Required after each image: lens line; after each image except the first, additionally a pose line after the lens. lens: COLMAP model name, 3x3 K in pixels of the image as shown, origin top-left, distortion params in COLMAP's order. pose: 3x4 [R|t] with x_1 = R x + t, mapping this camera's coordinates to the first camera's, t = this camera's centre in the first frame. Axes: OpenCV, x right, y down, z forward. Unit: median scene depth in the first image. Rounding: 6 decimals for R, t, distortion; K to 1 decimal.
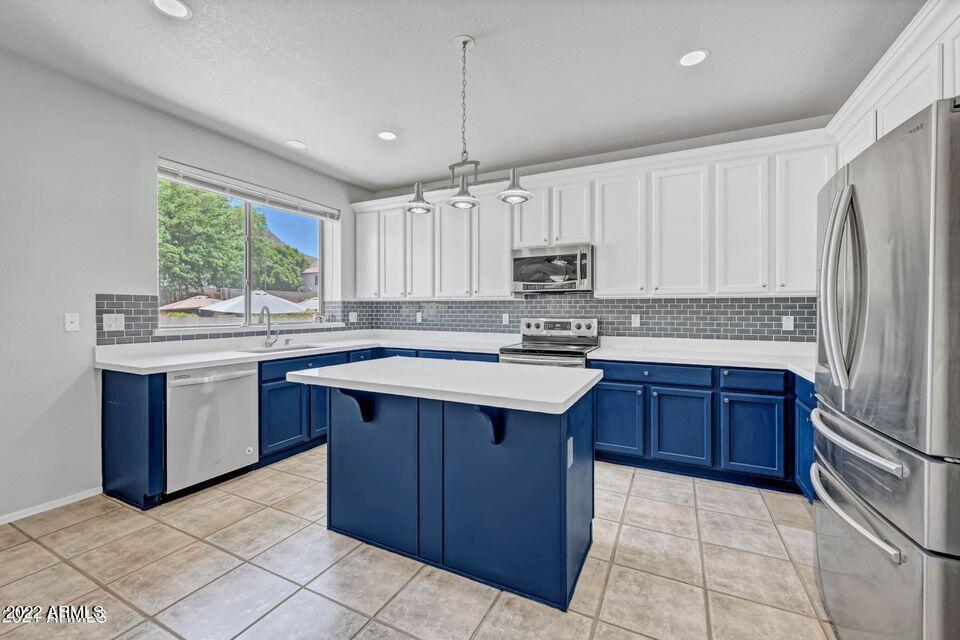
lens RADIAL K [[390.8, 0, 476.9], [0, 390.8, 313.9], [0, 0, 1]] dist [-0.000298, 0.000237]
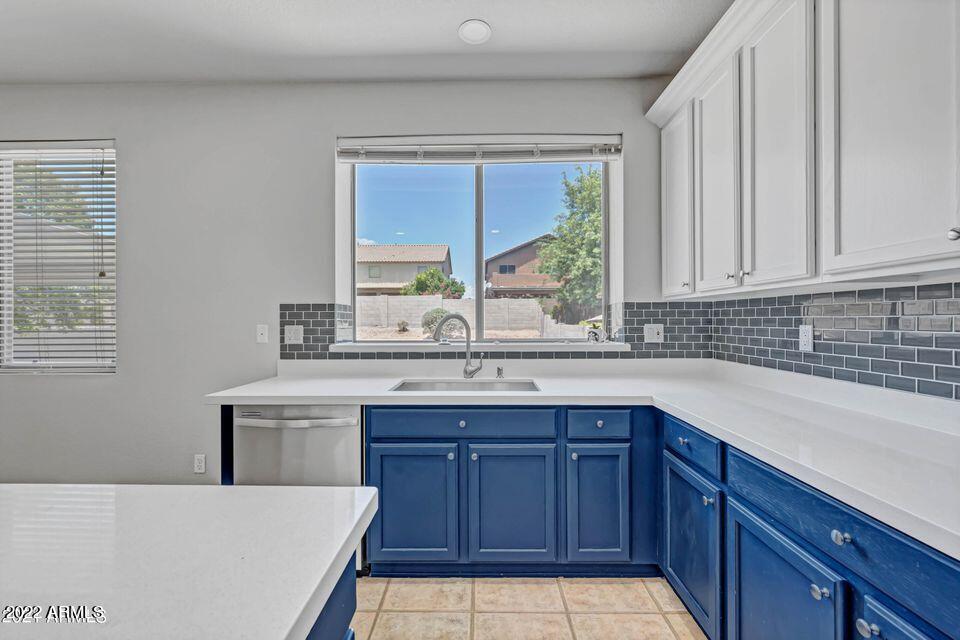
lens RADIAL K [[390.8, 0, 477.9], [0, 390.8, 322.3], [0, 0, 1]] dist [-0.000298, 0.000237]
pose [[0.445200, 0.000437, -0.895431, 0.057949], [-0.003921, 0.999991, -0.001462, -0.005984], [0.895422, 0.004162, 0.445198, 0.790011]]
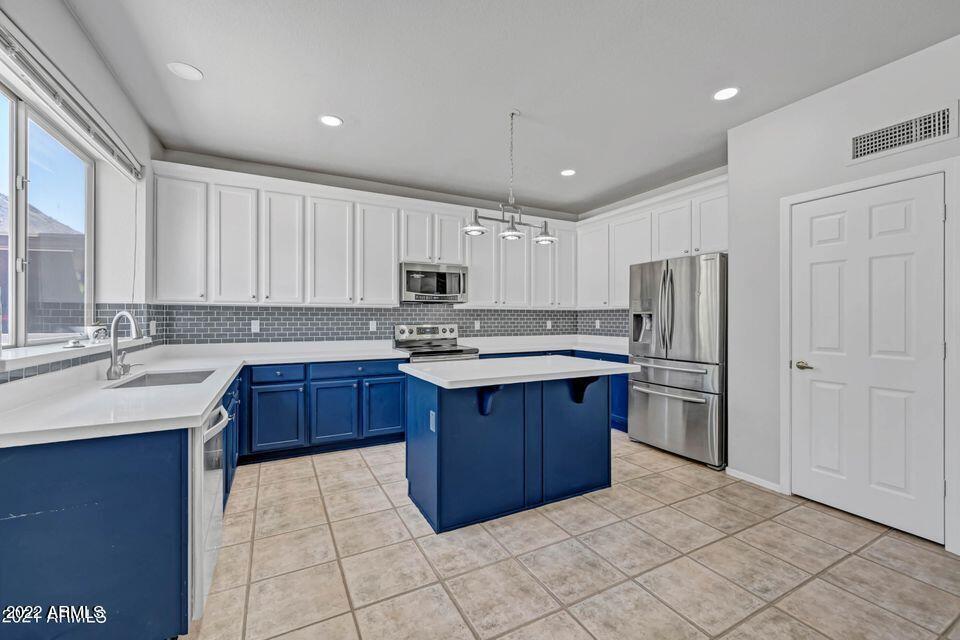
lens RADIAL K [[390.8, 0, 480.3], [0, 390.8, 317.9], [0, 0, 1]] dist [-0.000298, 0.000237]
pose [[0.580874, -0.001103, 0.813993, -0.752926], [0.006996, 0.999969, -0.003638, -0.003059], [-0.813964, 0.007808, 0.580863, 0.210192]]
